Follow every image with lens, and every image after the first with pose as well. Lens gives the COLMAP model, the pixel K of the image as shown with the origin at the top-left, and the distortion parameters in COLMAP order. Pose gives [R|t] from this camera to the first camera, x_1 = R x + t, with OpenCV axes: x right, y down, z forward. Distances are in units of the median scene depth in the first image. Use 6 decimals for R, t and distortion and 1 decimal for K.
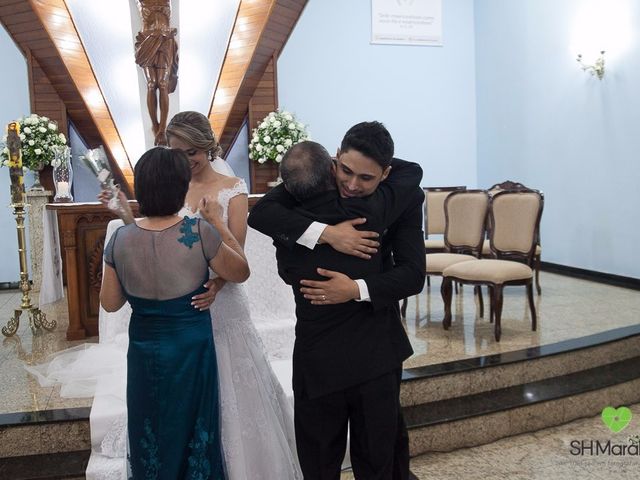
lens RADIAL K [[724.6, 0, 320.5], [0, 724.6, 233.0], [0, 0, 1]] dist [0.023454, 0.043836]
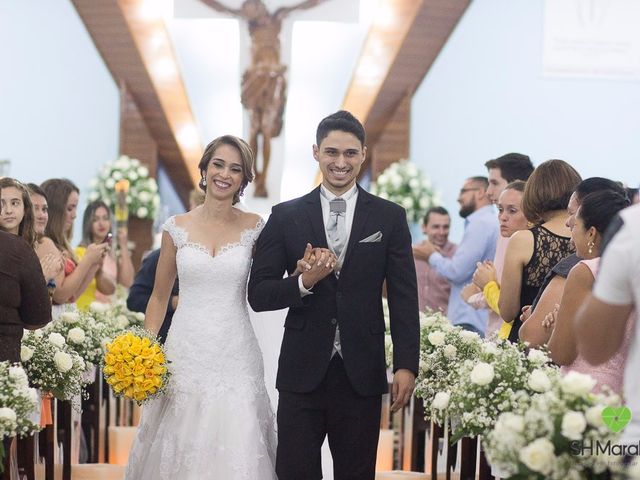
lens RADIAL K [[2399.1, 0, 320.0], [0, 2399.1, 240.0], [0, 0, 1]] dist [-0.095706, -3.431760]
pose [[0.971596, 0.057391, -0.229582, 0.496214], [-0.074393, 0.995036, -0.066093, 0.108803], [0.224649, 0.081295, 0.971043, -1.709550]]
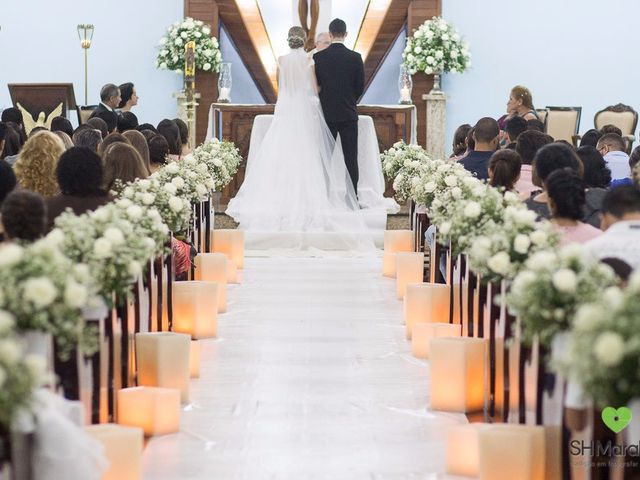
lens RADIAL K [[2145.1, 0, 320.0], [0, 2145.1, 240.0], [0, 0, 1]] dist [-0.189653, -0.618595]
pose [[0.967563, 0.059969, -0.245408, 0.509172], [-0.060090, 0.998168, 0.007004, 0.108665], [0.245379, 0.007970, 0.969394, -1.763656]]
